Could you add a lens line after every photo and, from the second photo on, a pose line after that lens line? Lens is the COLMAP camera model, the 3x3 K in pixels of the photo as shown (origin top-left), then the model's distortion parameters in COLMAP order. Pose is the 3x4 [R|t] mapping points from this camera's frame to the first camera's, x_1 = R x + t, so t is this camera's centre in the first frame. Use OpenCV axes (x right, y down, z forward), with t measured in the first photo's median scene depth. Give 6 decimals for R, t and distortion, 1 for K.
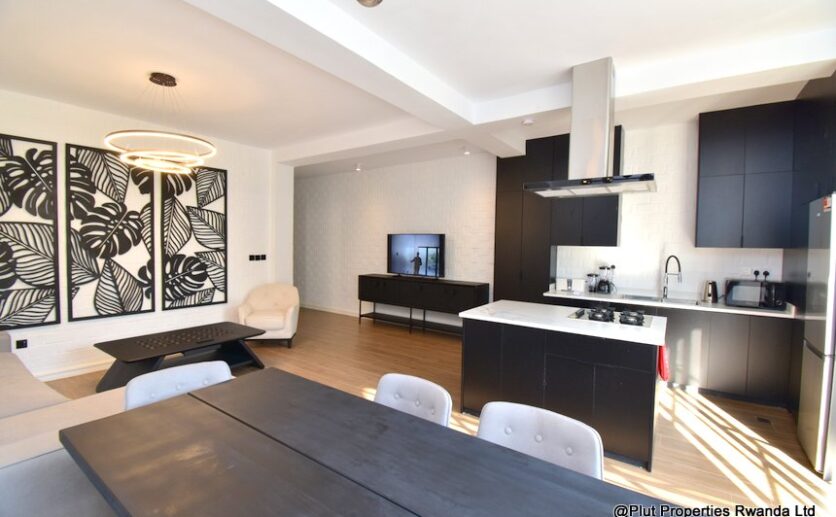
lens RADIAL K [[367.7, 0, 418.0], [0, 367.7, 258.5], [0, 0, 1]] dist [0.013982, -0.020766]
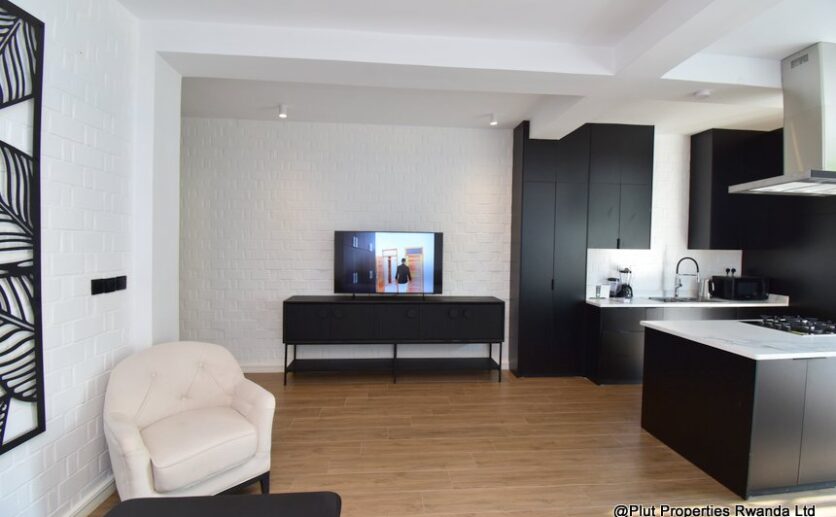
lens RADIAL K [[367.7, 0, 418.0], [0, 367.7, 258.5], [0, 0, 1]] dist [0.013982, -0.020766]
pose [[0.766047, -0.025294, 0.642286, -0.529316], [0.024670, 0.999646, 0.009944, -0.031103], [-0.642311, 0.008228, 0.766400, 0.614176]]
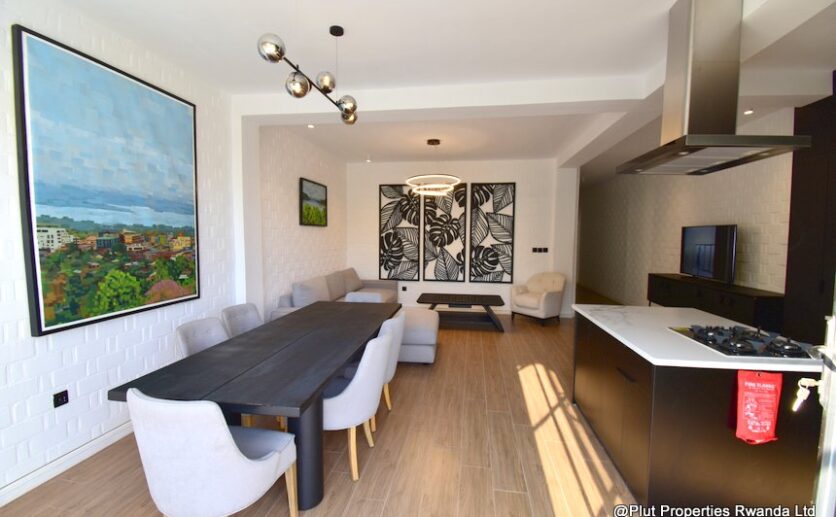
lens RADIAL K [[367.7, 0, 418.0], [0, 367.7, 258.5], [0, 0, 1]] dist [0.013982, -0.020766]
pose [[0.455081, 0.044240, -0.889350, 0.560868], [-0.037756, 0.998825, 0.030366, 0.004663], [0.889649, 0.019760, 0.456217, 0.109833]]
